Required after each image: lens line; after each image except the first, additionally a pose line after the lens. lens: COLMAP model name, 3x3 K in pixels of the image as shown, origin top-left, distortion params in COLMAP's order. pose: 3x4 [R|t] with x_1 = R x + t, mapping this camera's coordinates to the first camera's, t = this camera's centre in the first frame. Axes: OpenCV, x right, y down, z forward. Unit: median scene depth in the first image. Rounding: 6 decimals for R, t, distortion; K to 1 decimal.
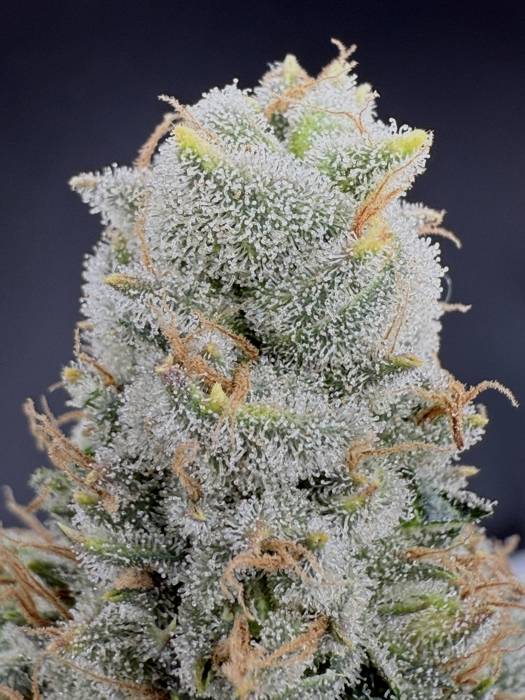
lens RADIAL K [[1005.3, 0, 262.5], [0, 1005.3, 350.0], [0, 0, 1]] dist [0.023867, -0.042710]
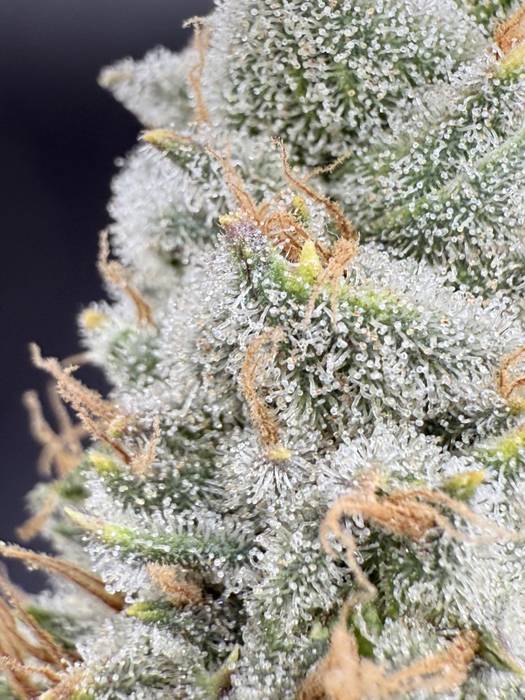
lens RADIAL K [[1005.3, 0, 262.5], [0, 1005.3, 350.0], [0, 0, 1]] dist [0.023867, -0.042710]
pose [[0.999843, -0.004947, -0.017013, -0.059275], [0.000550, 0.968429, -0.249288, 0.247710], [0.017709, 0.249240, 0.968280, 0.326245]]
